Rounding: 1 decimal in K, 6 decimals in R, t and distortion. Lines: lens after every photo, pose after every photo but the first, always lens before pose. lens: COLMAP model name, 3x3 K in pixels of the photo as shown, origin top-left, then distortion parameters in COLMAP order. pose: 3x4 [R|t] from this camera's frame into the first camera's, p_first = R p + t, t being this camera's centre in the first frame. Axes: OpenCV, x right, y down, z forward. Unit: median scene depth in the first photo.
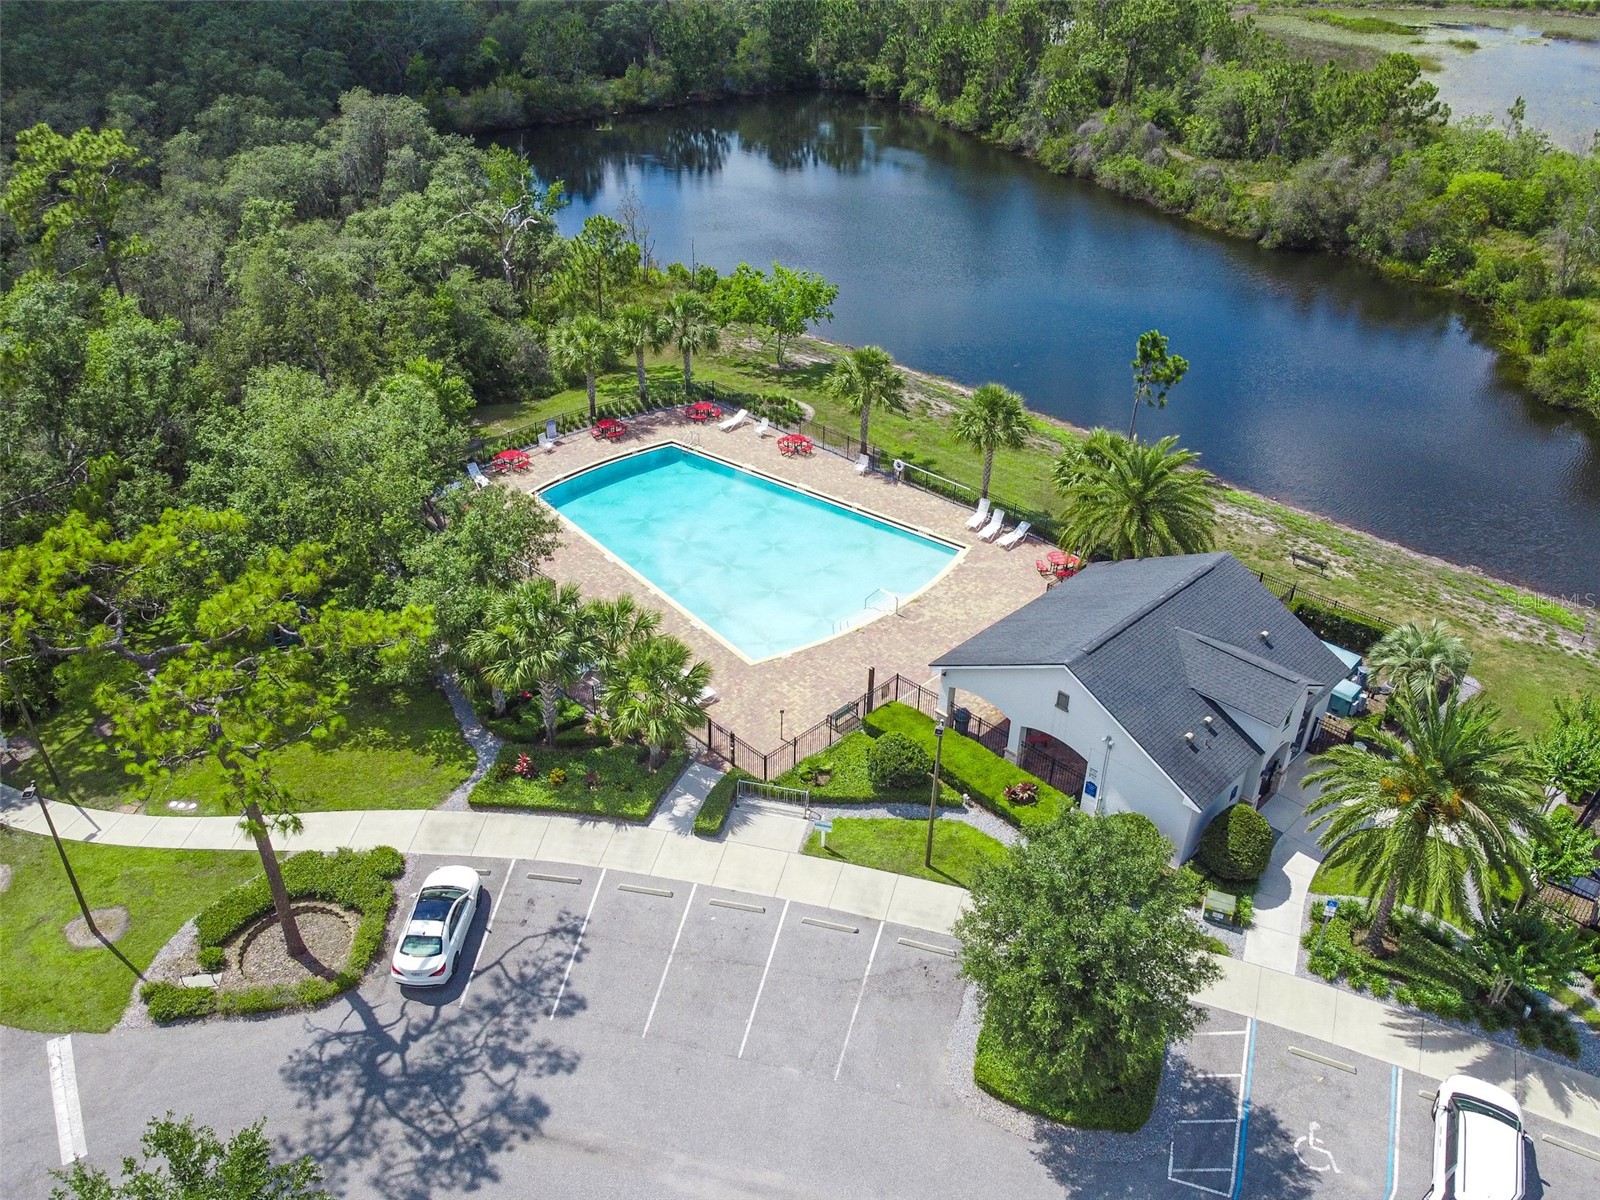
lens RADIAL K [[1223.3, 0, 795.2], [0, 1223.3, 594.4], [0, 0, 1]] dist [-0.009898, -0.000961]
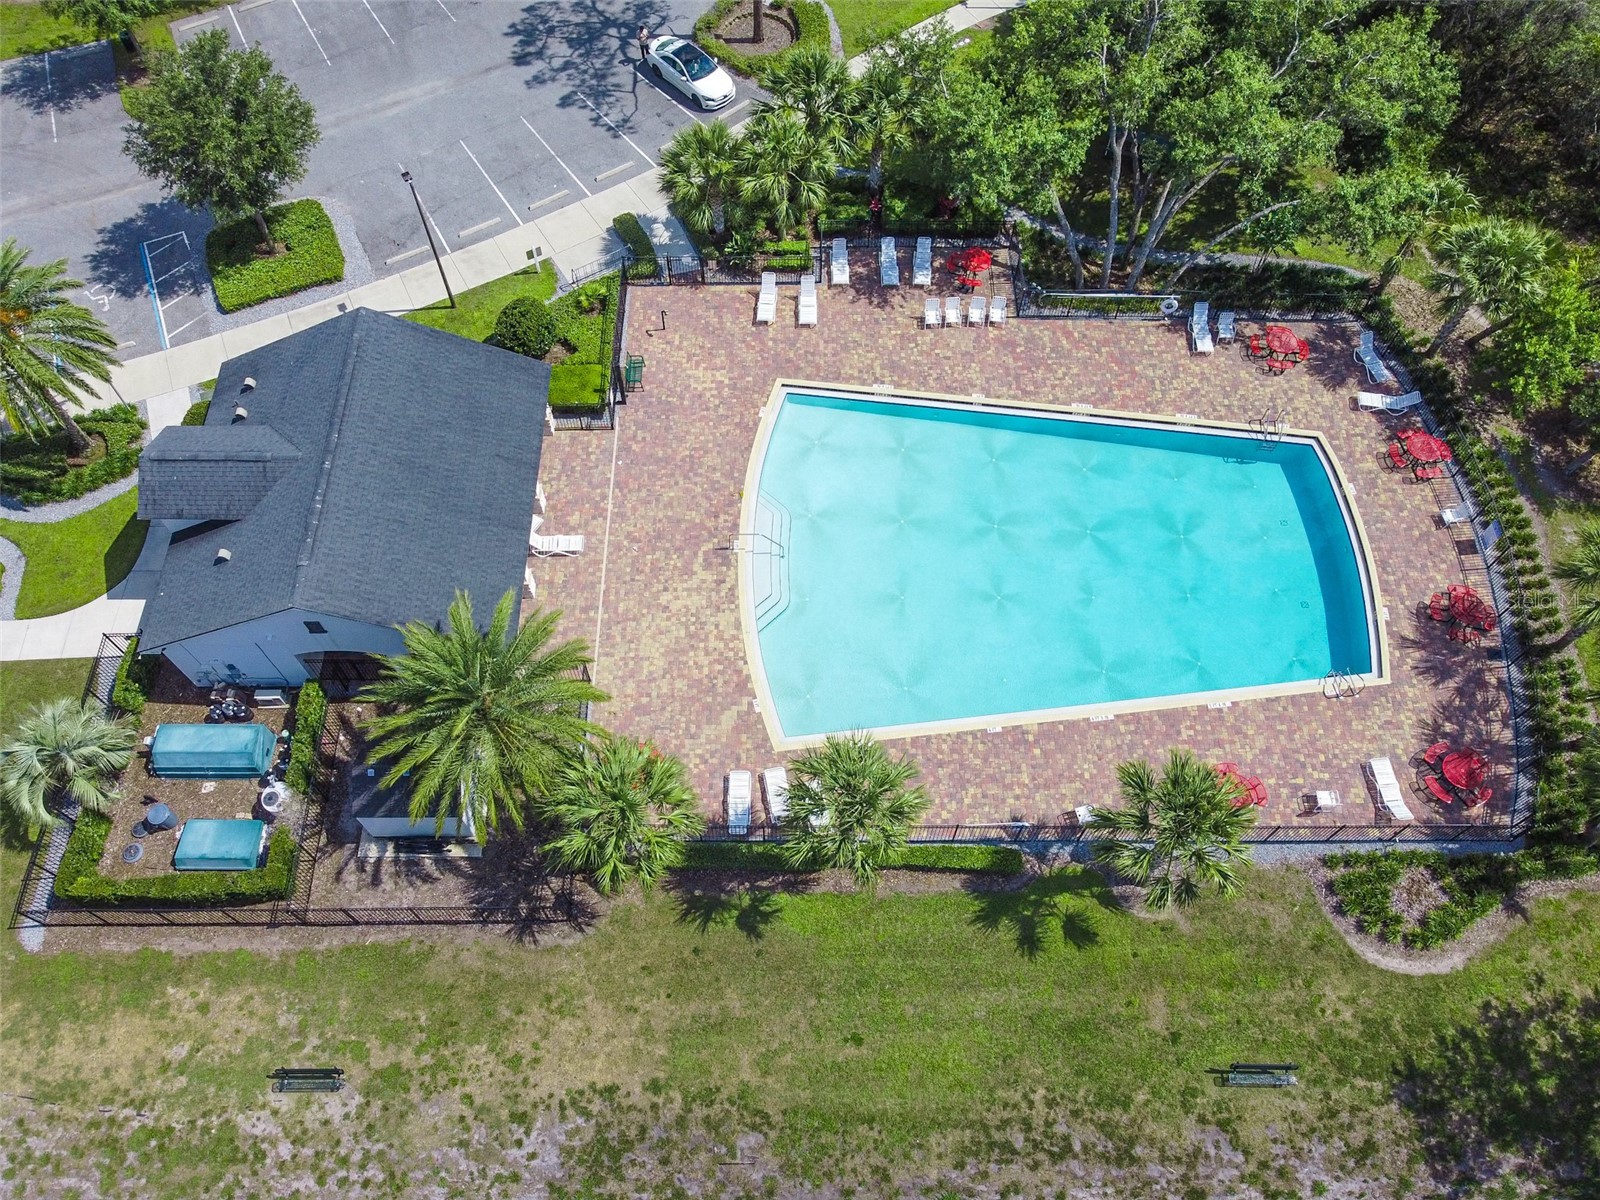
lens RADIAL K [[1223.3, 0, 795.2], [0, 1223.3, 594.4], [0, 0, 1]] dist [-0.009898, -0.000961]
pose [[-0.705212, 0.608861, -0.363268, 0.341376], [-0.379373, 0.108796, 0.918825, -0.682979], [0.598959, 0.785781, 0.154261, 0.899959]]
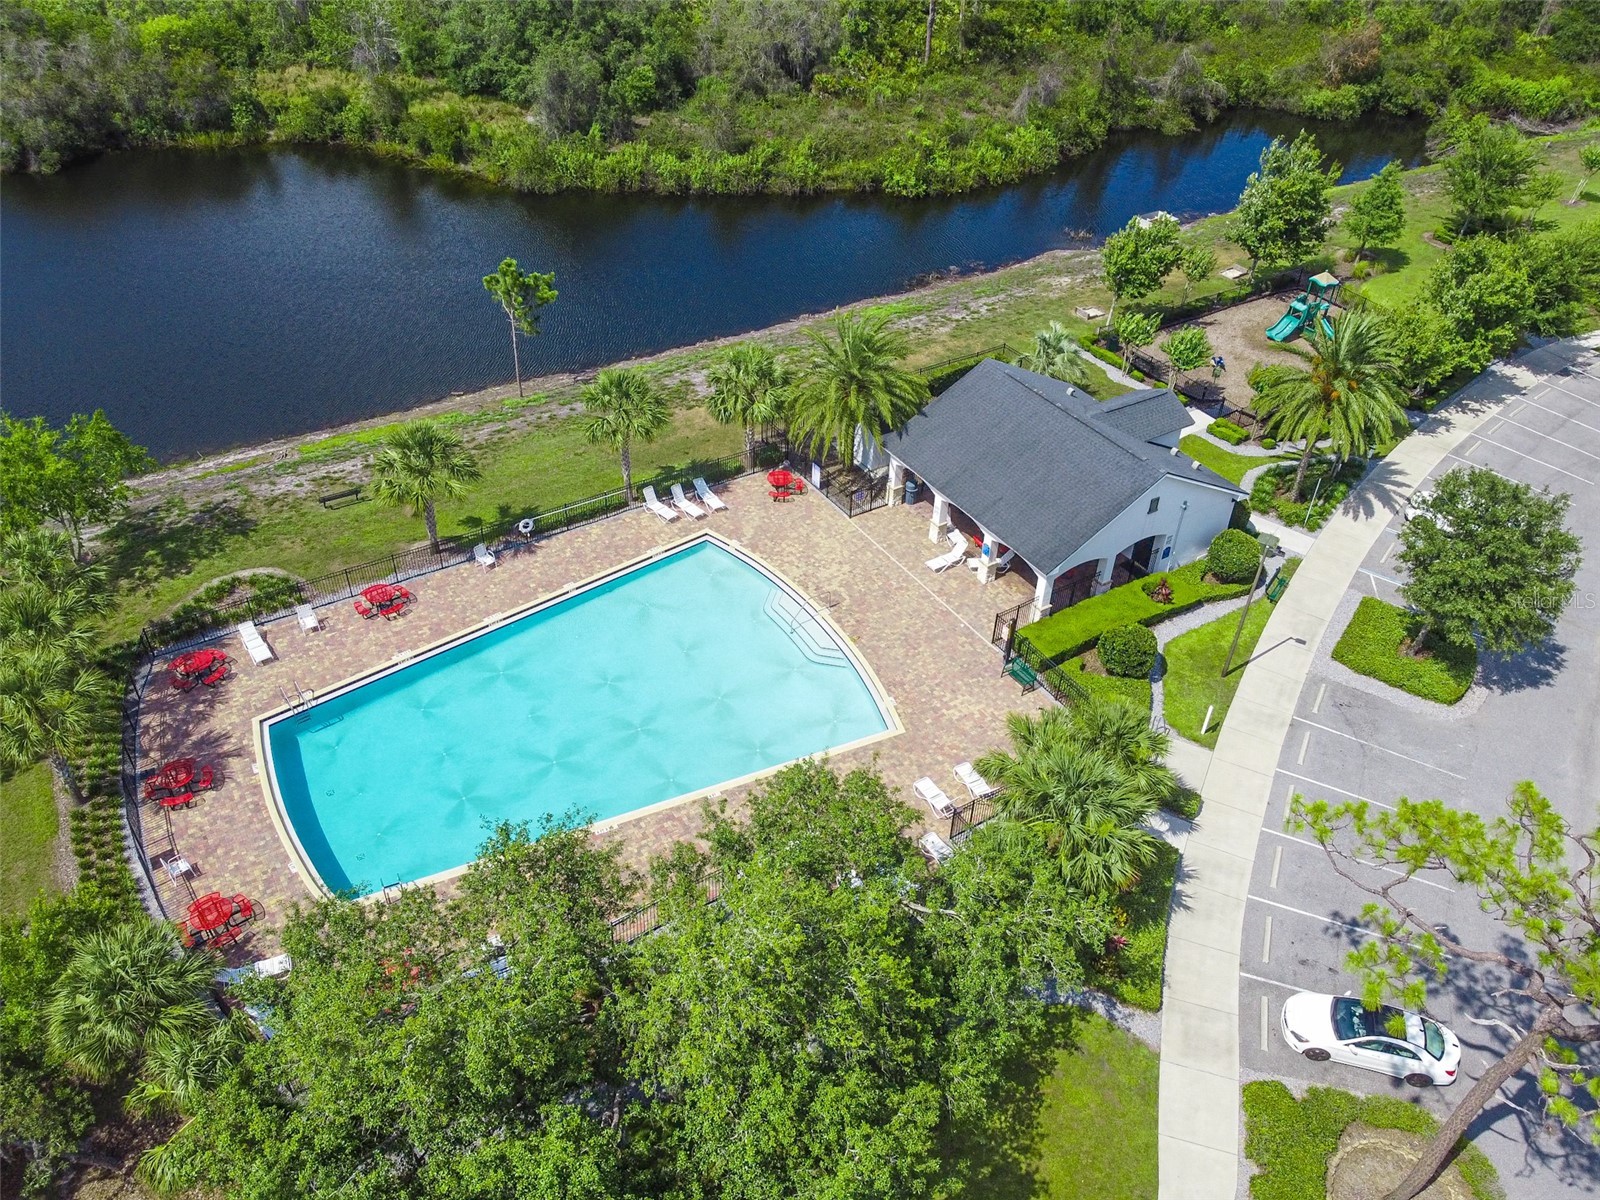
lens RADIAL K [[1222.9, 0, 796.2], [0, 1222.9, 594.8], [0, 0, 1]] dist [-0.006805, -0.001372]
pose [[0.224954, -0.602190, 0.766005, -0.600150], [0.486240, 0.750649, 0.447322, -0.400581], [-0.844373, 0.271835, 0.461670, 0.577110]]
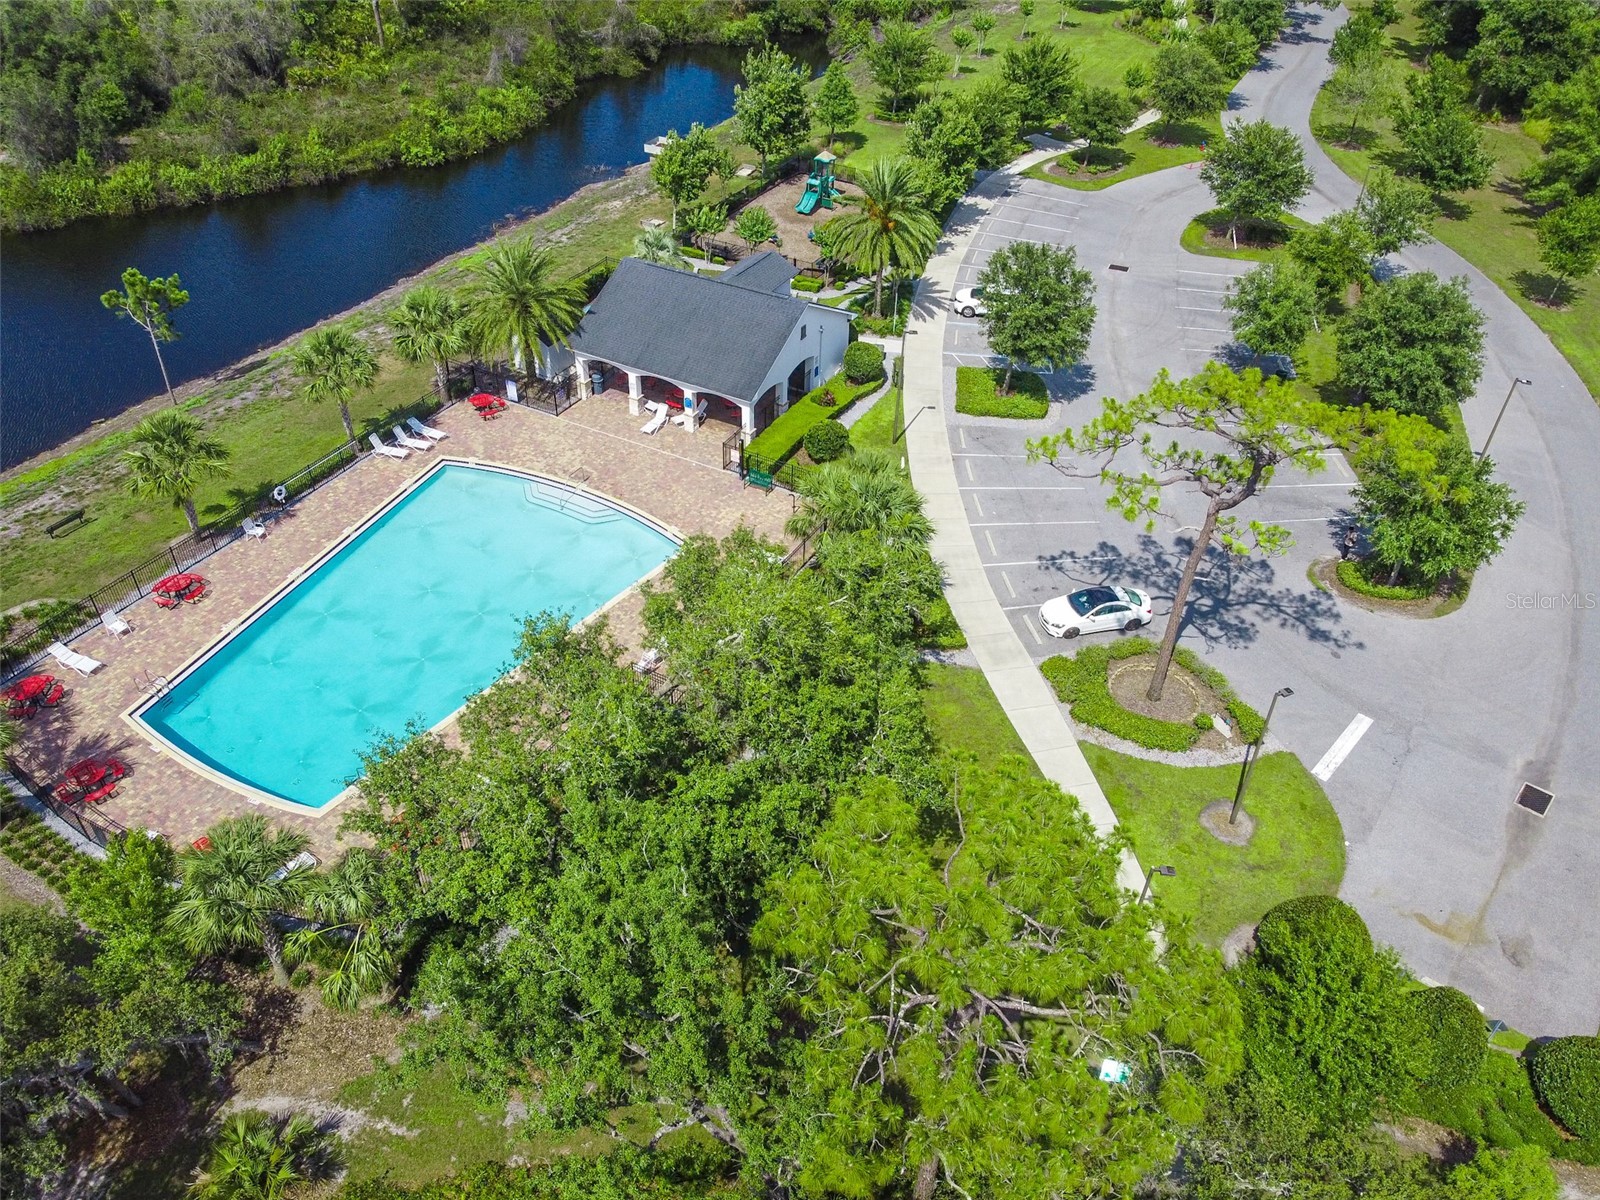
lens RADIAL K [[1222.9, 0, 796.2], [0, 1222.9, 594.8], [0, 0, 1]] dist [-0.006805, -0.001372]
pose [[-0.274312, -0.601693, 0.750146, -0.802859], [0.483070, 0.588283, 0.648511, -0.512340], [-0.831503, 0.540267, 0.129286, 0.737977]]
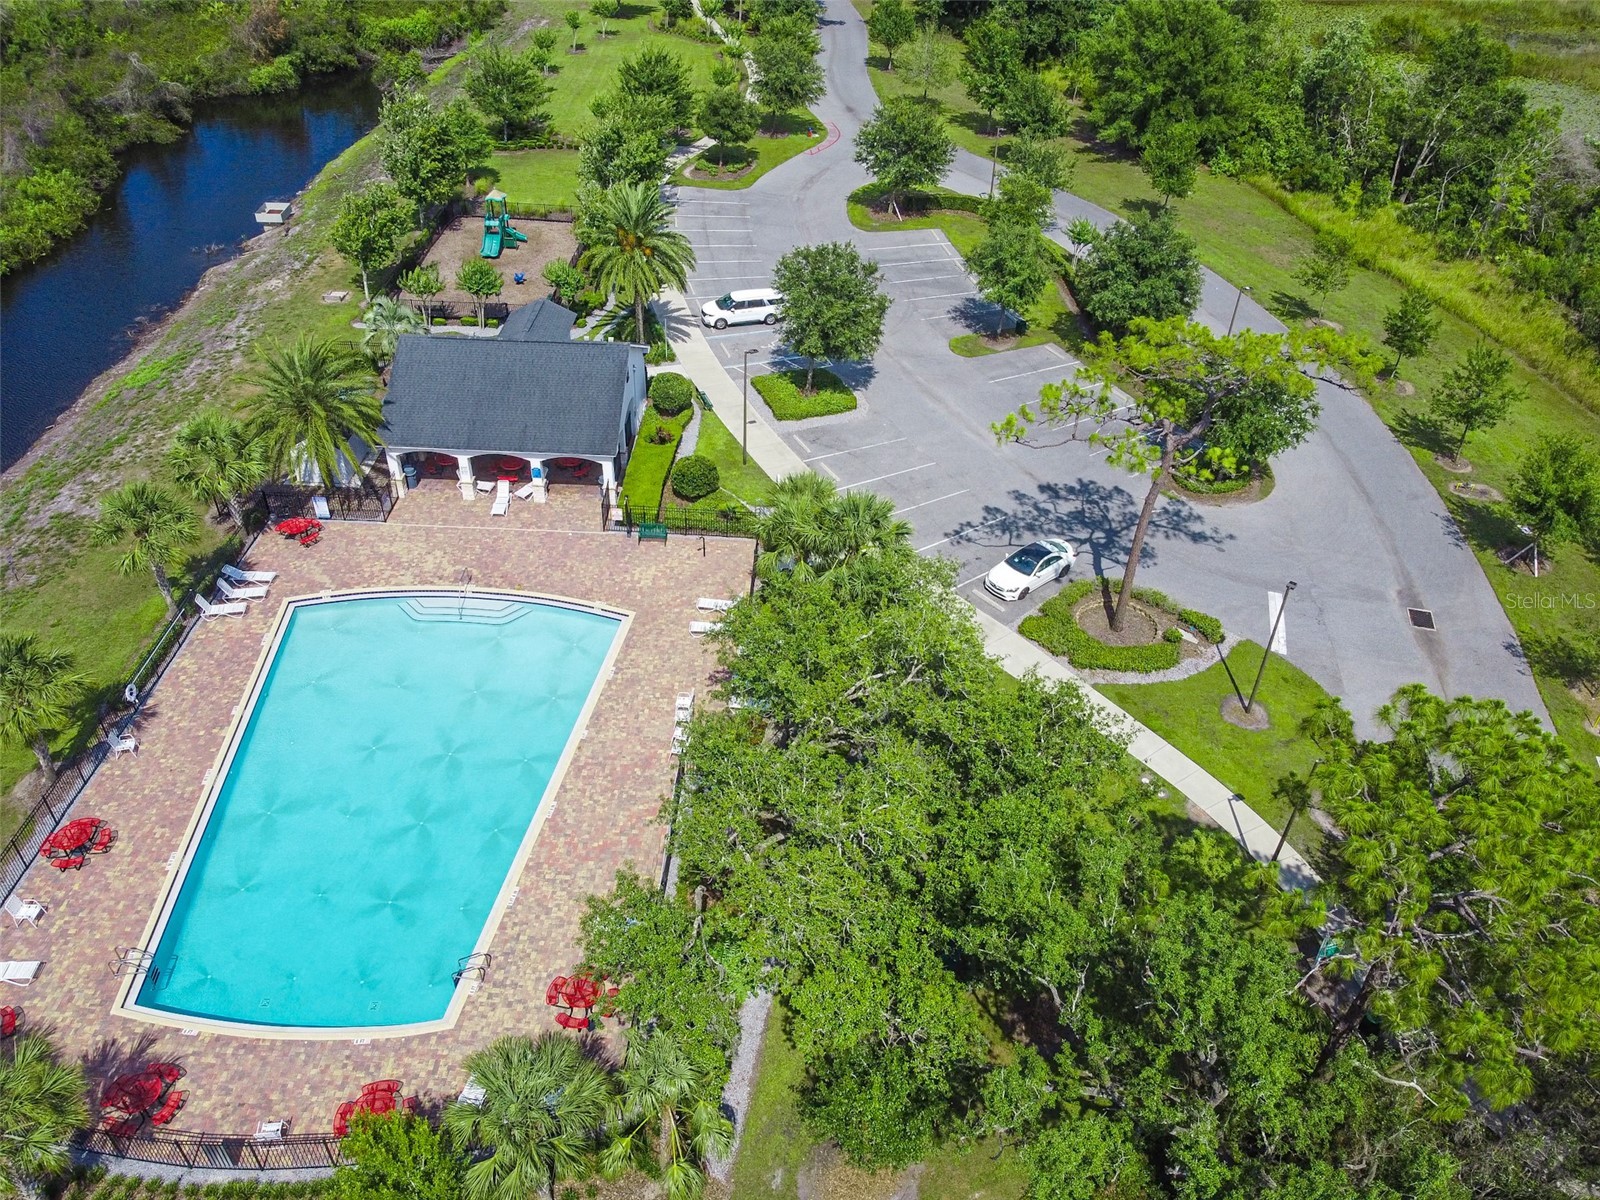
lens RADIAL K [[1222.9, 0, 796.2], [0, 1222.9, 594.8], [0, 0, 1]] dist [-0.006805, -0.001372]
pose [[-0.677880, -0.463890, 0.570337, -0.630102], [0.356605, 0.470930, 0.806882, -0.648105], [-0.642894, 0.750354, -0.153808, 0.959424]]
